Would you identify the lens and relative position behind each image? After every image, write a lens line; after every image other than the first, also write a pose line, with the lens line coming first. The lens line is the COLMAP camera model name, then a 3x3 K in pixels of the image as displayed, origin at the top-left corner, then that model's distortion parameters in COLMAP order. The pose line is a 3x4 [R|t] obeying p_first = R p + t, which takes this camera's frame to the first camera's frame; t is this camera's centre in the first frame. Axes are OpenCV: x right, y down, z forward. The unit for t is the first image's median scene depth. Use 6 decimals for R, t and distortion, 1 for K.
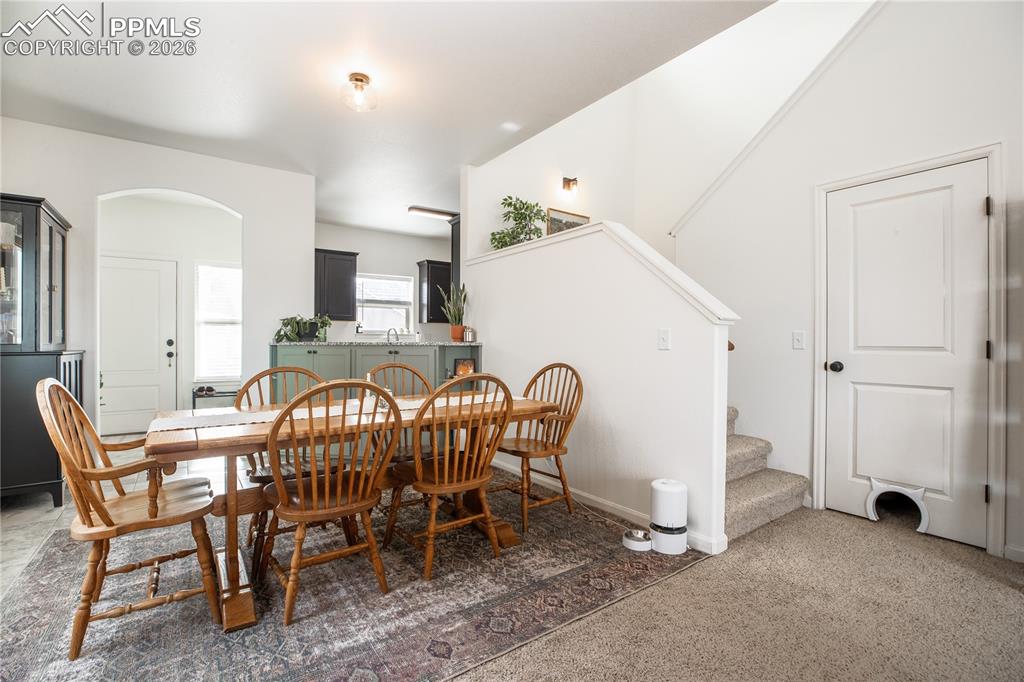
lens RADIAL K [[467.7, 0, 512.0], [0, 467.7, 341.0], [0, 0, 1]] dist [-0.042293, 0.010084]
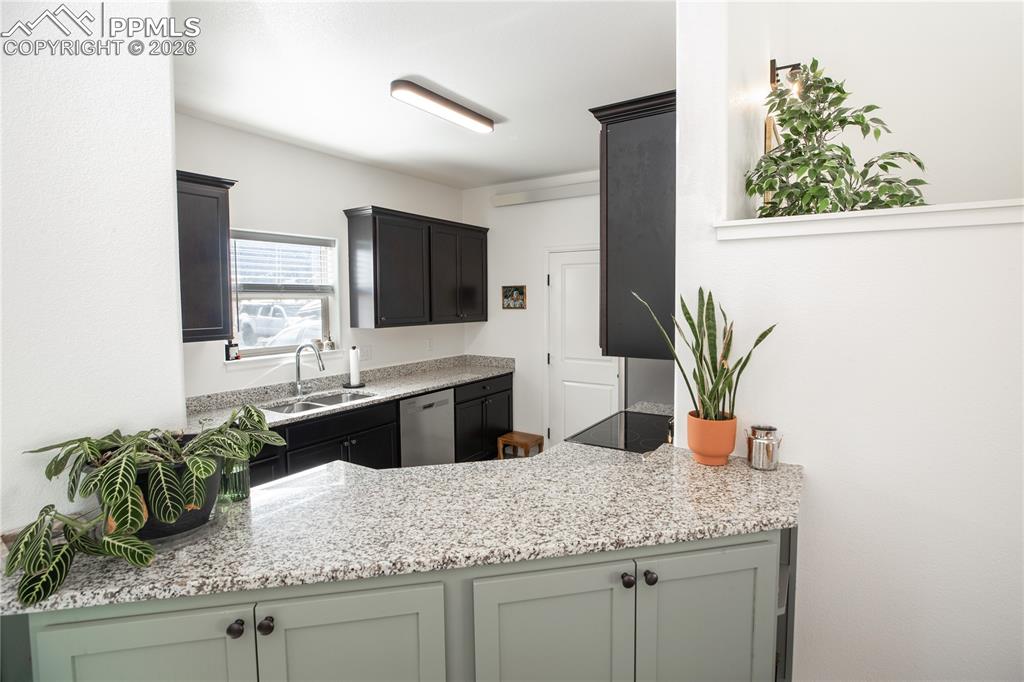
lens RADIAL K [[482.3, 0, 515.2], [0, 482.3, 323.6], [0, 0, 1]] dist [-0.000555, 0.000007]
pose [[0.933742, -0.026411, 0.356970, -0.346353], [0.007223, 0.998461, 0.054979, -0.110974], [-0.357873, -0.048758, 0.932497, 0.668640]]
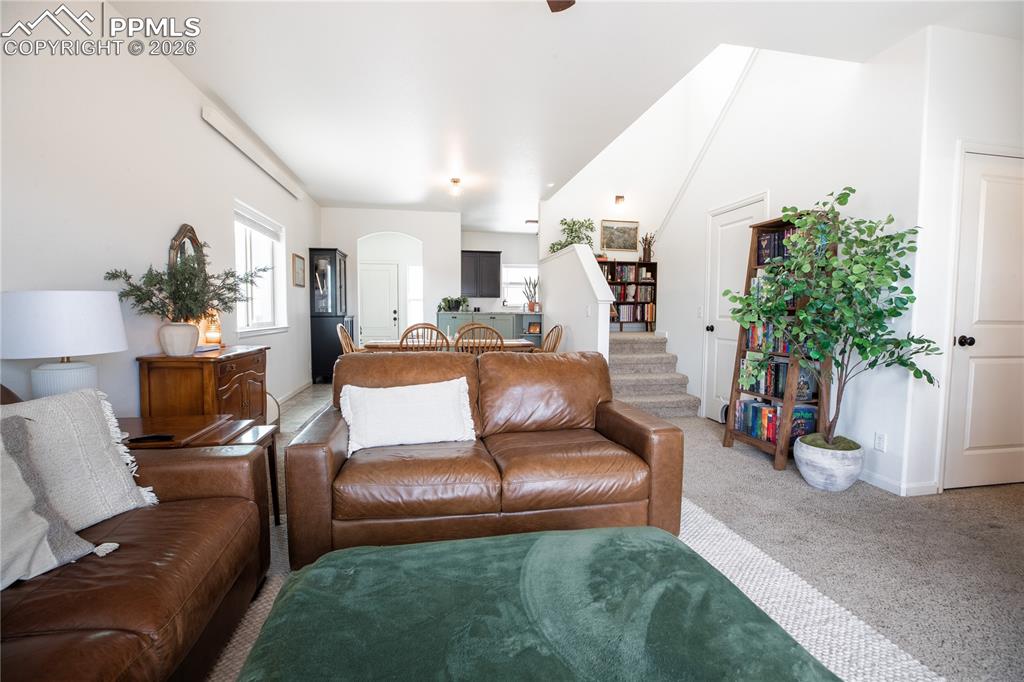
lens RADIAL K [[467.7, 0, 512.0], [0, 467.7, 341.0], [0, 0, 1]] dist [-0.042293, 0.010084]
pose [[0.902070, 0.030505, -0.430509, 0.483509], [-0.003155, 0.997938, 0.064102, -0.001039], [0.431577, -0.056466, 0.900307, -0.468272]]
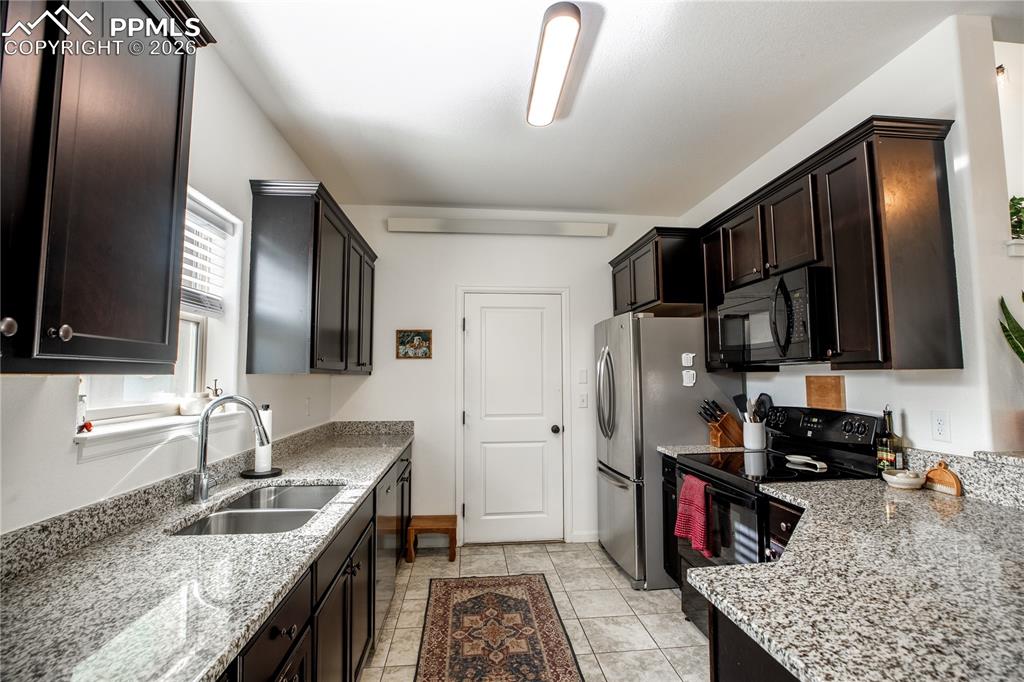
lens RADIAL K [[467.7, 0, 512.0], [0, 467.7, 341.0], [0, 0, 1]] dist [-0.042293, 0.010084]
pose [[0.497498, 0.060191, 0.865374, -0.597139], [0.001825, 0.997515, -0.070432, -0.057299], [-0.867463, 0.036619, 0.496152, 1.105416]]
